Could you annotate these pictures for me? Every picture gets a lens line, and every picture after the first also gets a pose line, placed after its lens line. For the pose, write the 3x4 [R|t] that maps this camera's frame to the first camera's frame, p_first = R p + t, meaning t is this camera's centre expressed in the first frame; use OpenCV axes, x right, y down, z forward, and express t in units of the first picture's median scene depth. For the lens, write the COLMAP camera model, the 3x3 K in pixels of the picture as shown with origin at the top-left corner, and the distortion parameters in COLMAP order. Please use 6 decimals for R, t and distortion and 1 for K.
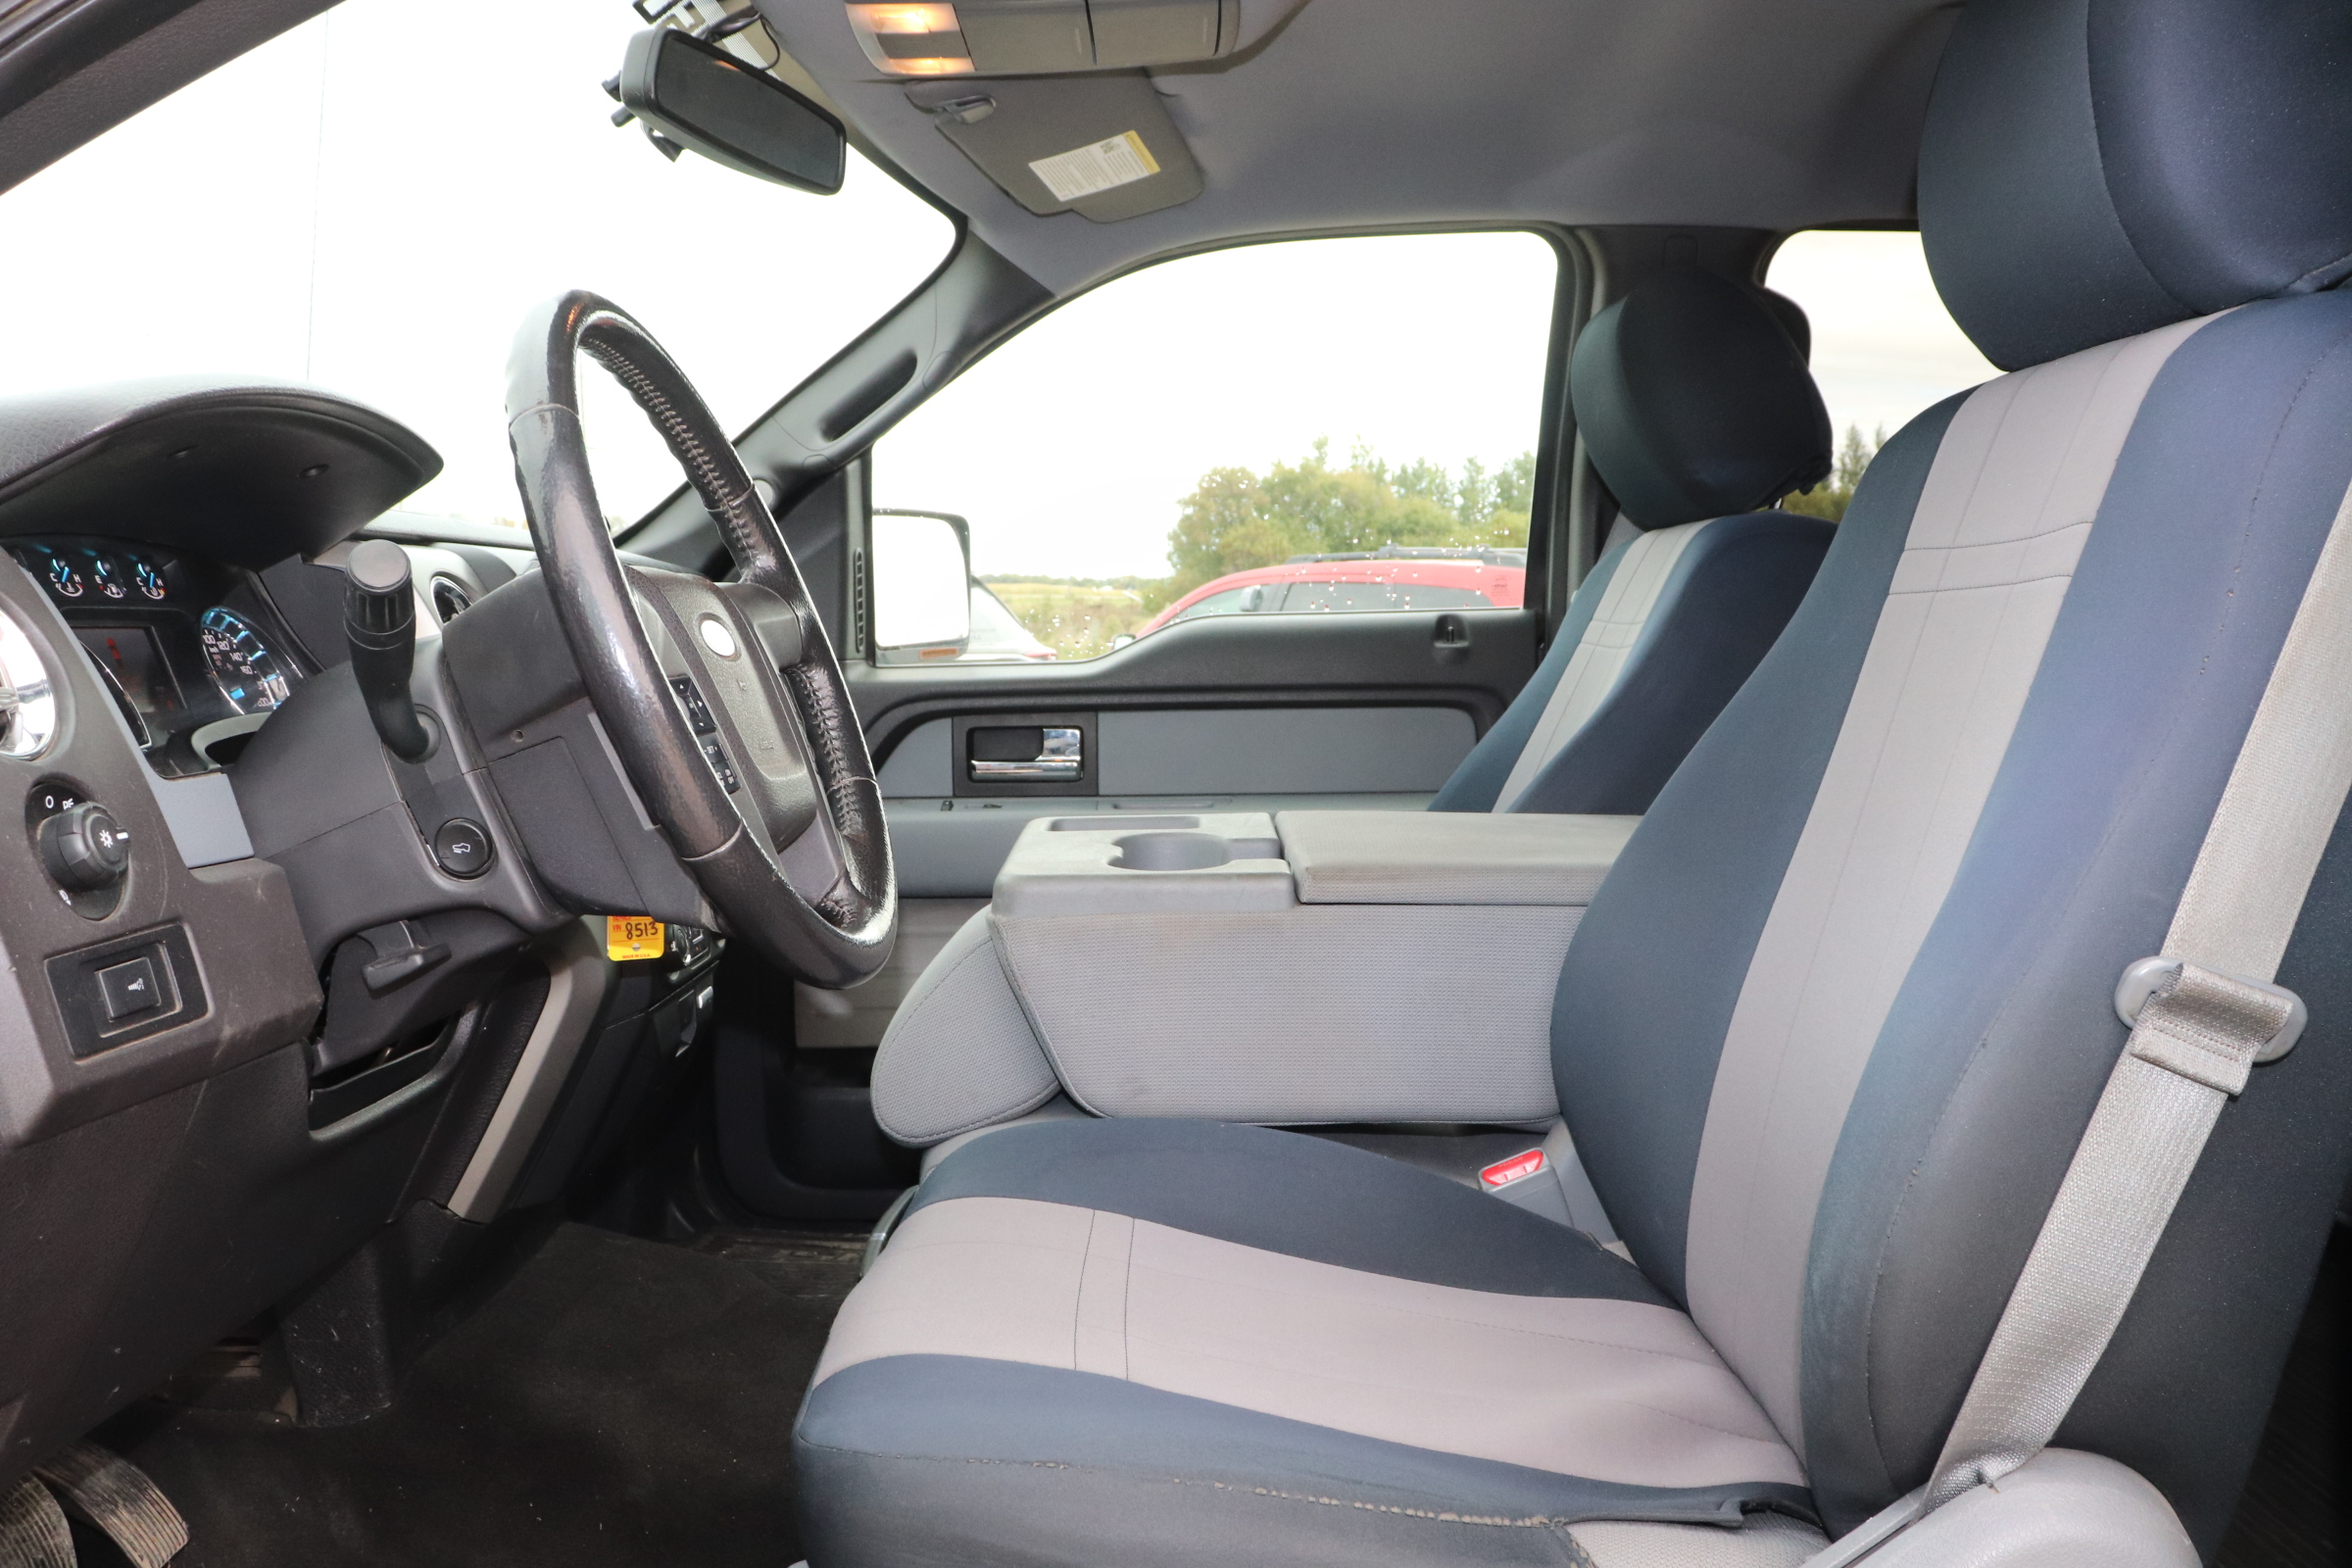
lens RADIAL K [[1935.6, 0, 1176.4], [0, 1935.6, 777.9], [0, 0, 1]] dist [-0.181689, 0.165924]
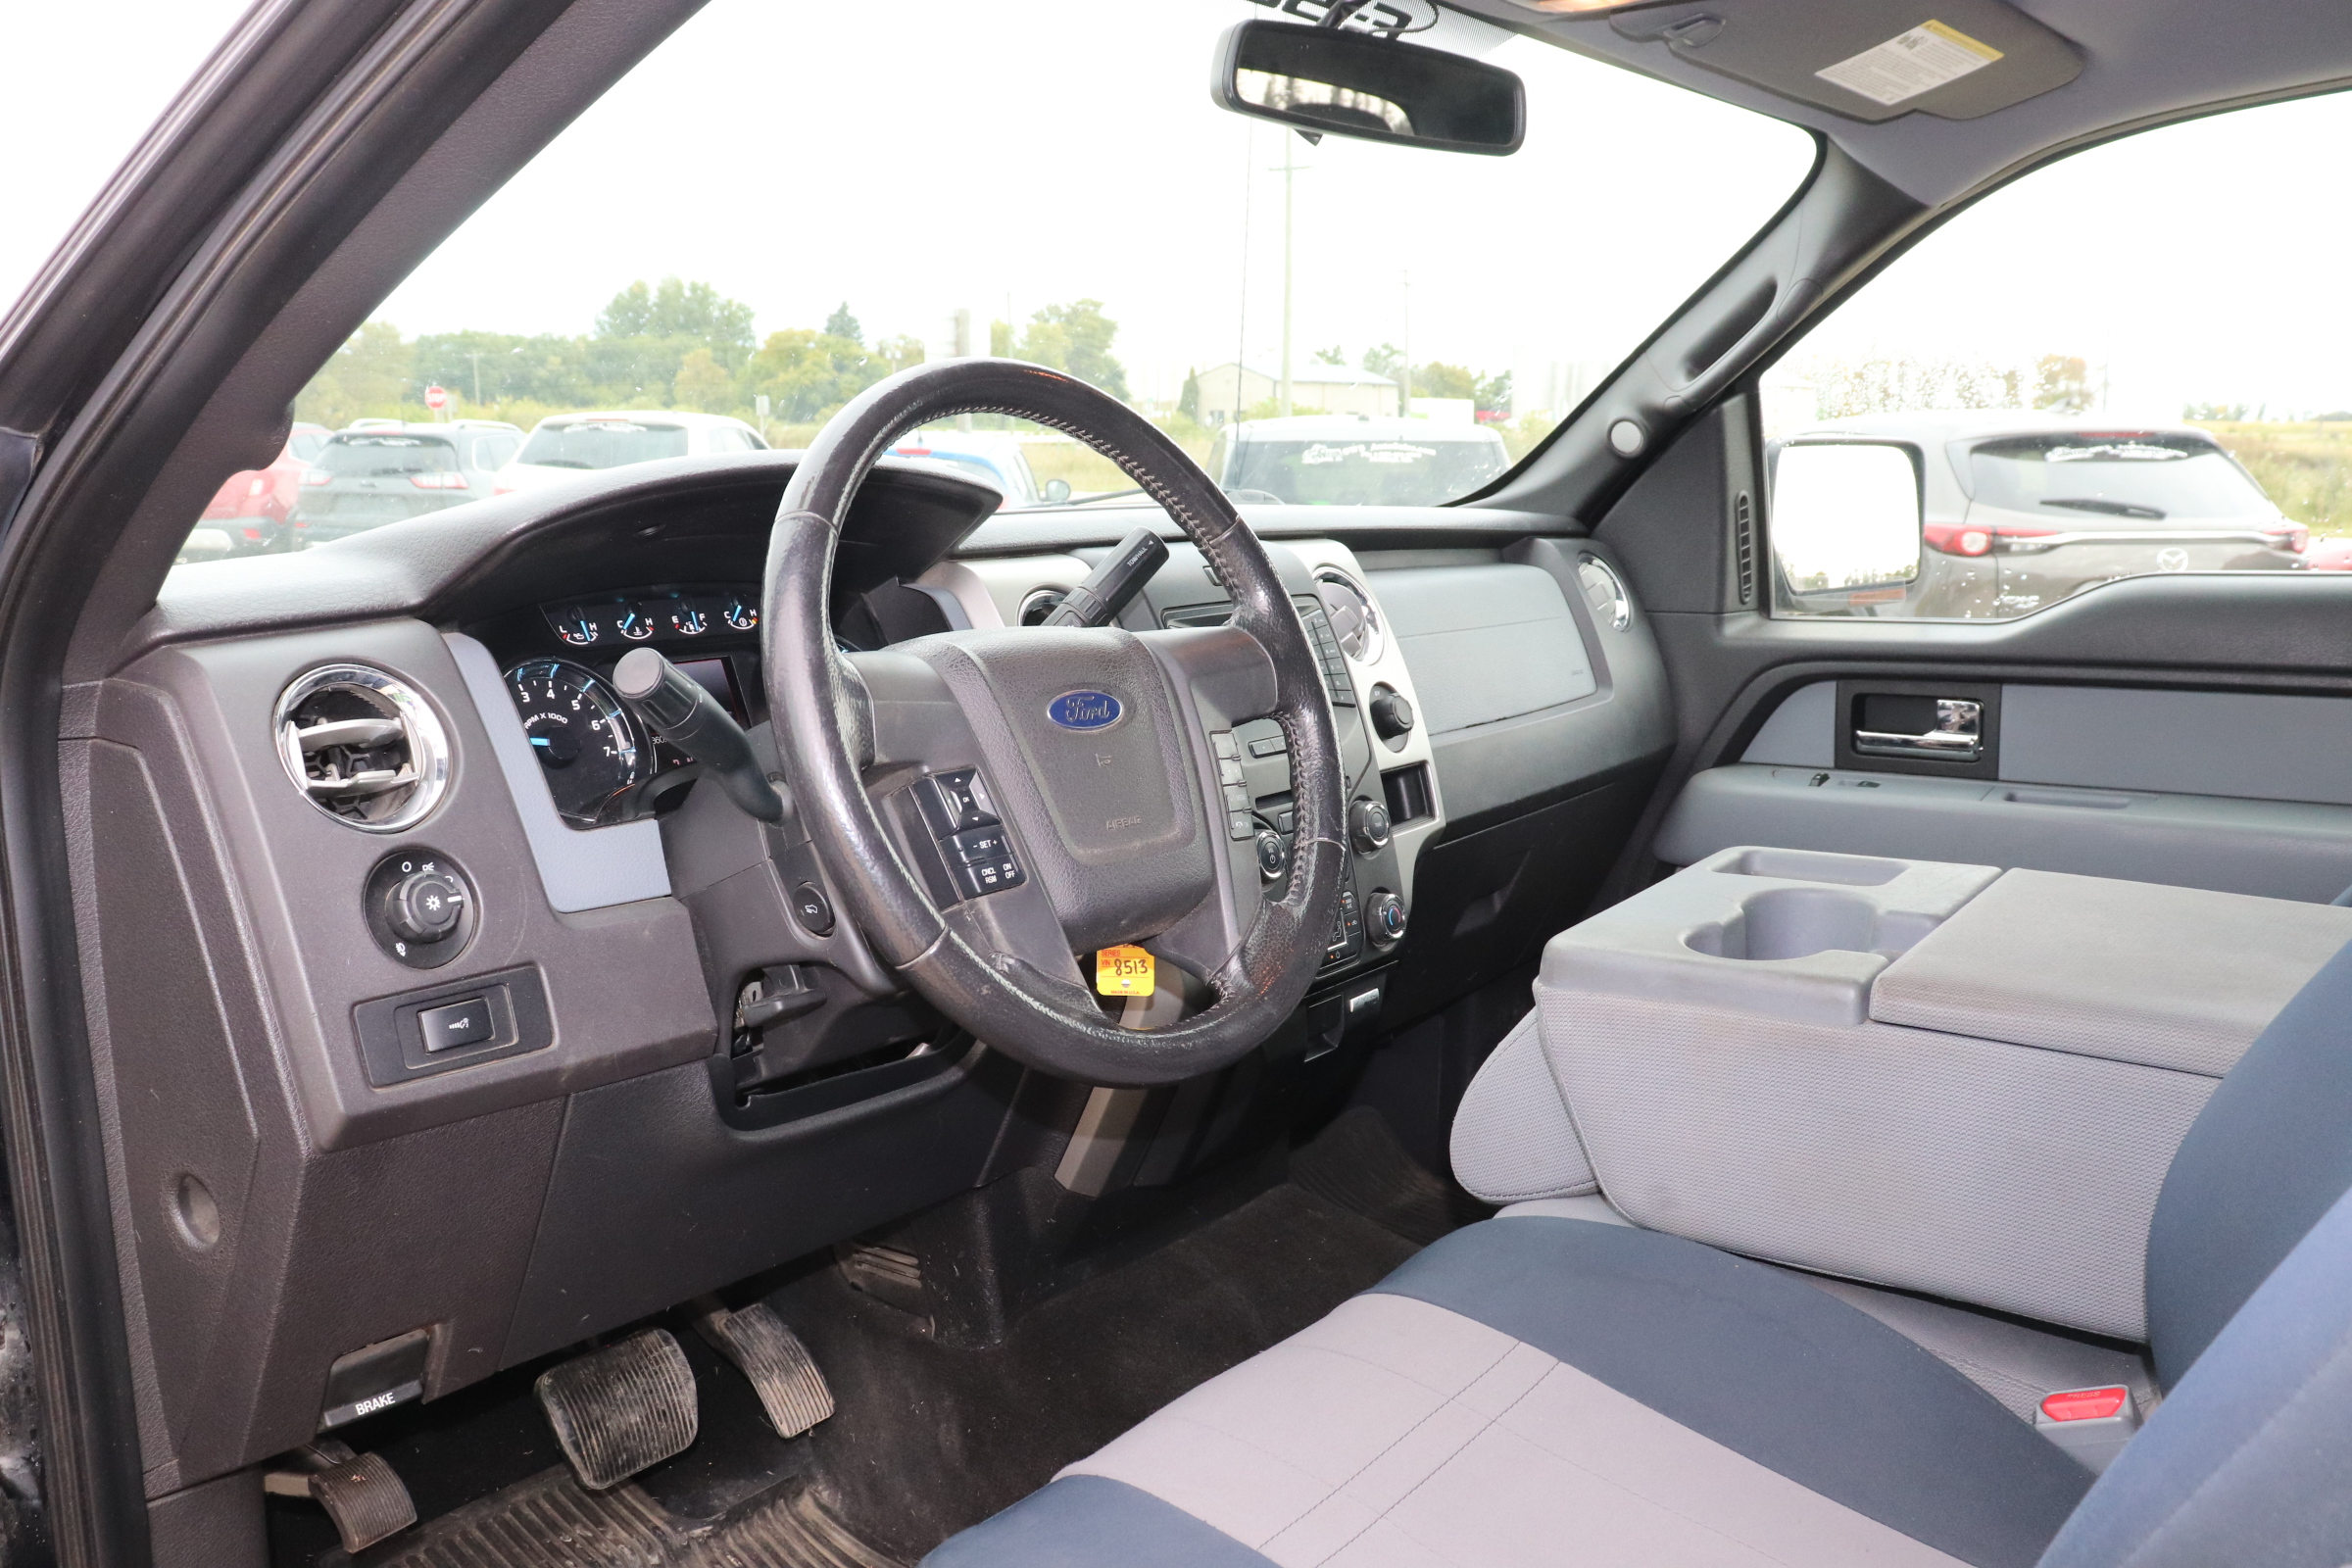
lens RADIAL K [[1935.6, 0, 1176.4], [0, 1935.6, 777.9], [0, 0, 1]] dist [-0.181689, 0.165924]
pose [[0.792050, 0.083970, -0.604653, 0.304220], [-0.033355, 0.994968, 0.094481, -0.101646], [0.609544, -0.054666, 0.790865, 0.187285]]
